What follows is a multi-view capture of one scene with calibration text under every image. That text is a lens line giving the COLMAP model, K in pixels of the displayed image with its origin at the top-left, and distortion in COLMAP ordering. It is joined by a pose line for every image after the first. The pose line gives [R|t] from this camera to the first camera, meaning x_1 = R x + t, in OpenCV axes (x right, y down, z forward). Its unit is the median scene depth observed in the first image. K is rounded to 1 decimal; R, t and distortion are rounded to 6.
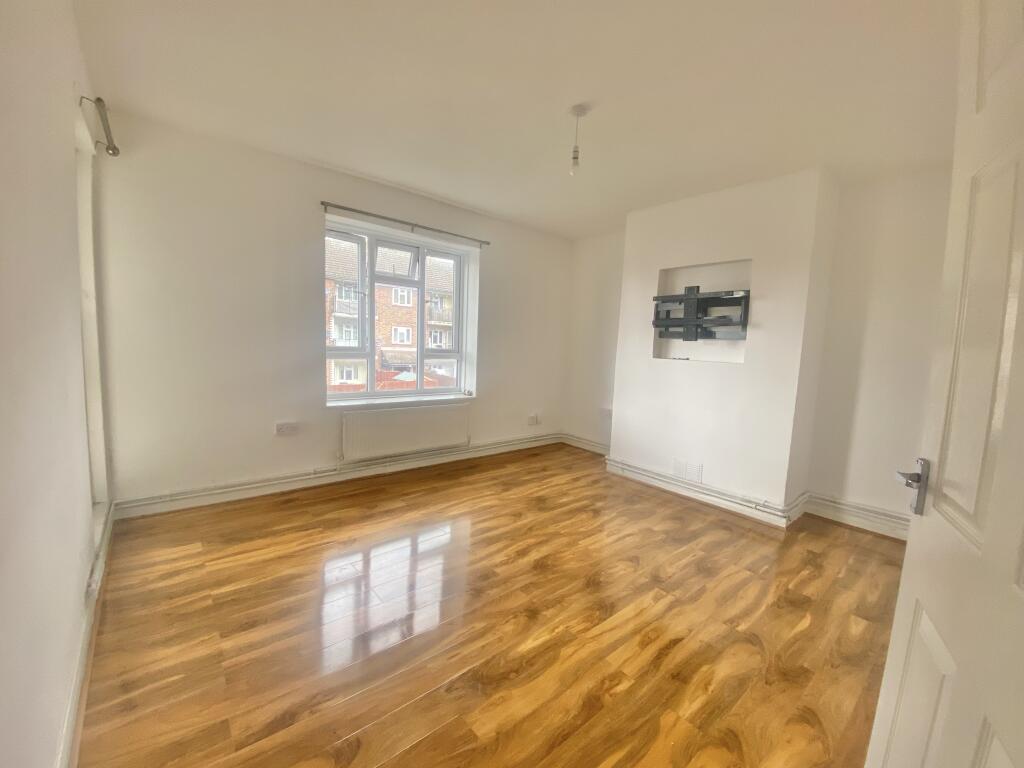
lens RADIAL K [[419.0, 0, 512.0], [0, 419.0, 384.0], [0, 0, 1]] dist [-0.056330, -0.000132]
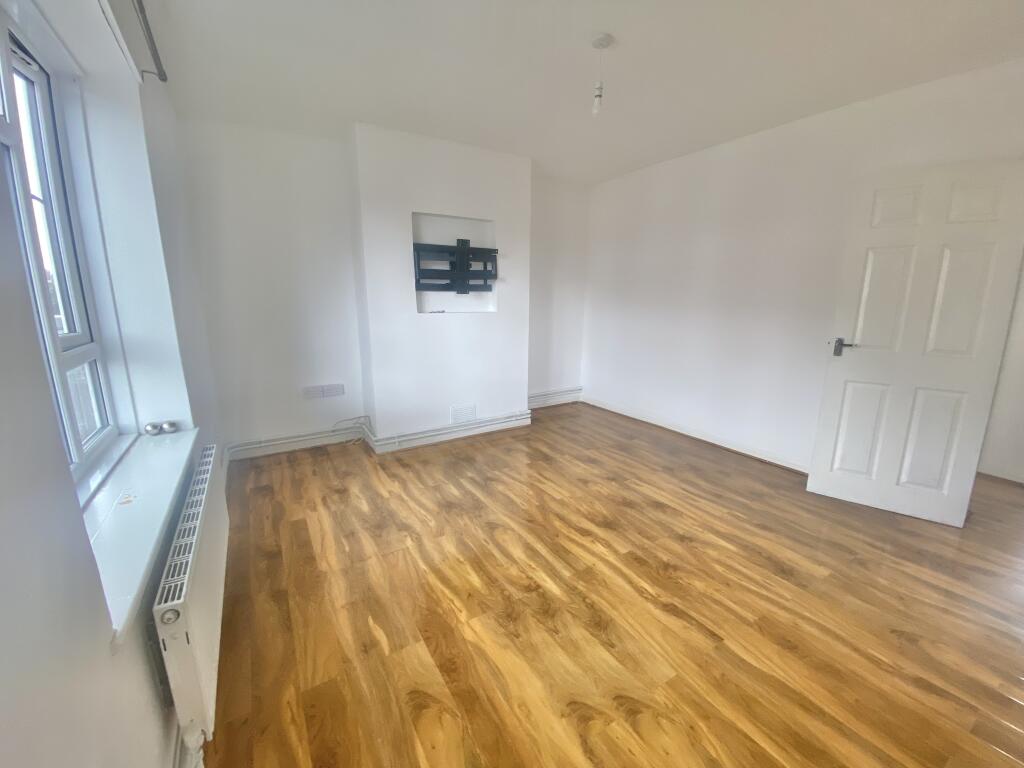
lens RADIAL K [[406.9, 0, 512.0], [0, 406.9, 384.0], [0, 0, 1]] dist [0.000790, -0.000247]
pose [[0.149808, -0.267211, 0.951922, -0.639403], [0.109462, 0.961351, 0.252632, -0.142325], [-0.982637, 0.066353, 0.173268, 0.777896]]
